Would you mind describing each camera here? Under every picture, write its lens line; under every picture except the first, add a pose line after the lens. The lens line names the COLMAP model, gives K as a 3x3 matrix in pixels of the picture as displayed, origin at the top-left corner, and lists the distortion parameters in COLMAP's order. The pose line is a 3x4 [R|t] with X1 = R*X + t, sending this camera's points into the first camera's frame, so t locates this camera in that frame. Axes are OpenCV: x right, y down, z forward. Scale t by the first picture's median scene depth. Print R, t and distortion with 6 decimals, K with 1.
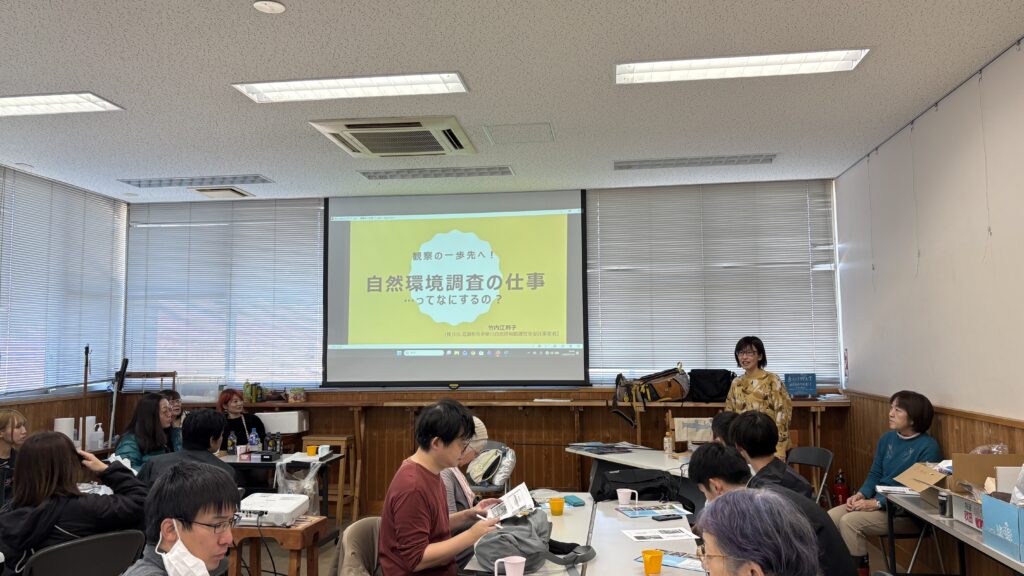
lens RADIAL K [[763.1, 0, 529.6], [0, 763.1, 285.8], [0, 0, 1]] dist [0.005306, 0.000625]
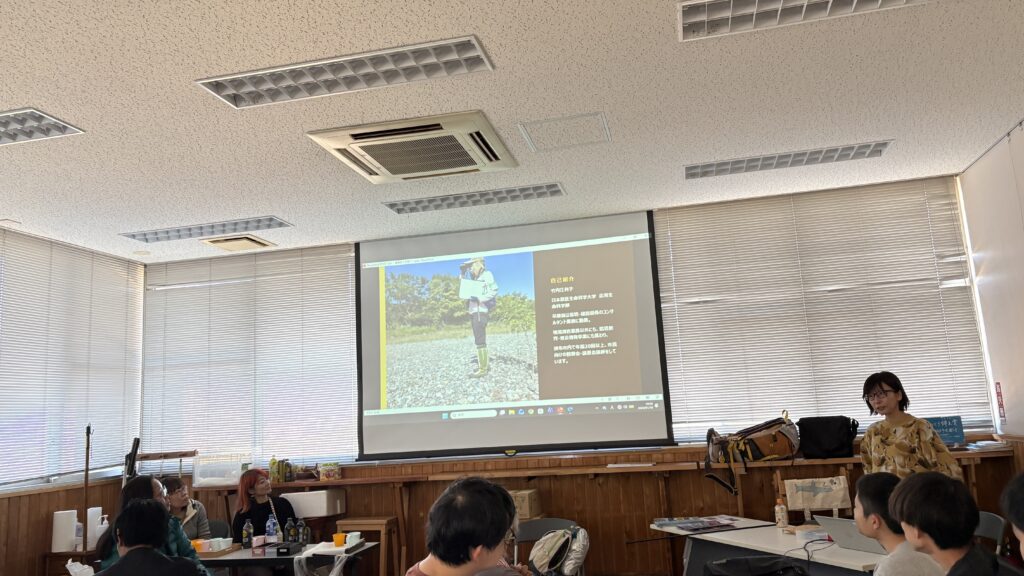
lens RADIAL K [[763.1, 0, 529.6], [0, 763.1, 285.8], [0, 0, 1]] dist [0.005306, 0.000625]
pose [[0.993764, -0.065447, -0.090281, 0.009310], [0.057651, 0.994590, -0.086417, 0.023775], [0.095448, 0.080674, 0.992160, 0.161493]]
